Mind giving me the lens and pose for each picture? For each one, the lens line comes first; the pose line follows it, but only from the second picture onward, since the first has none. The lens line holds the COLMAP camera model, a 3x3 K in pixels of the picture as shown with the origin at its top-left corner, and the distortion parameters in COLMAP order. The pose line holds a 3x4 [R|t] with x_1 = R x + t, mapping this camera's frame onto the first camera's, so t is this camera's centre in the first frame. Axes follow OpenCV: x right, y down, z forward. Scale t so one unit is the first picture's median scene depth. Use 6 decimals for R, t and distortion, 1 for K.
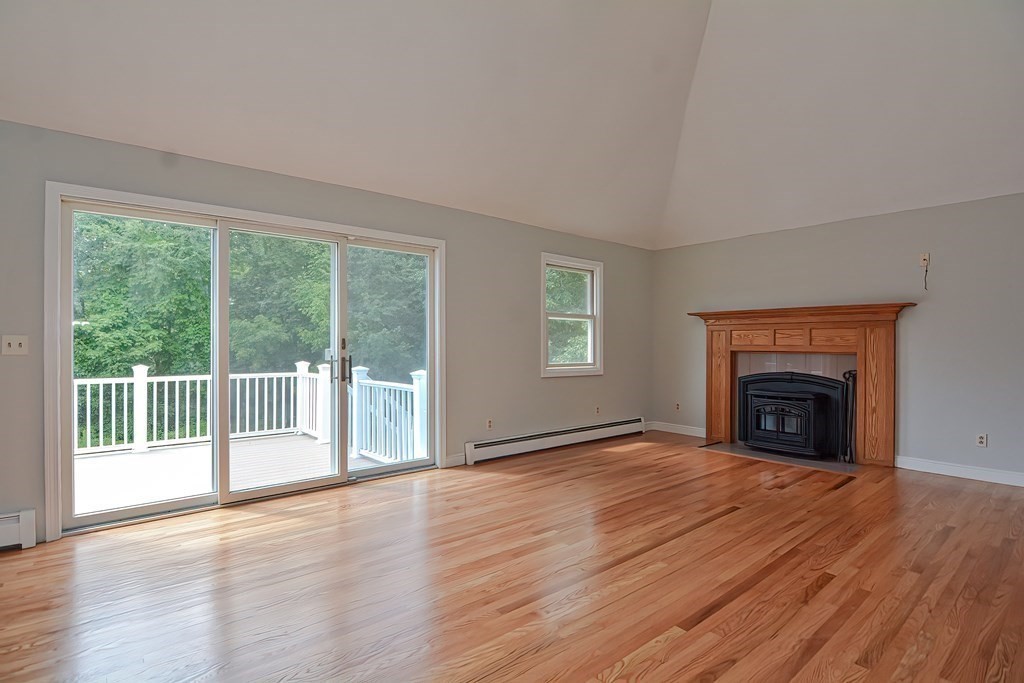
lens RADIAL K [[505.0, 0, 510.1], [0, 505.0, 343.4], [0, 0, 1]] dist [-0.009610, -0.002214]
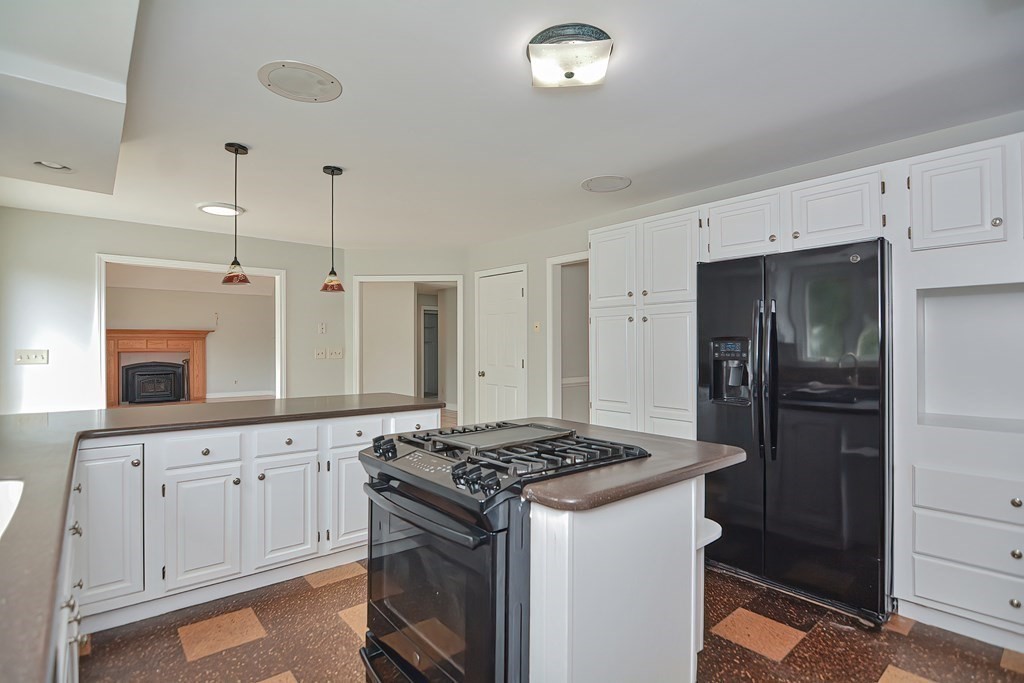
lens RADIAL K [[505.0, 0, 507.9], [0, 505.0, 338.3], [0, 0, 1]] dist [-0.009610, -0.002214]
pose [[0.008922, -0.003156, 0.999955, -1.526231], [-0.004344, 0.999985, 0.003195, -0.051160], [-0.999951, -0.004373, 0.008908, -0.433141]]
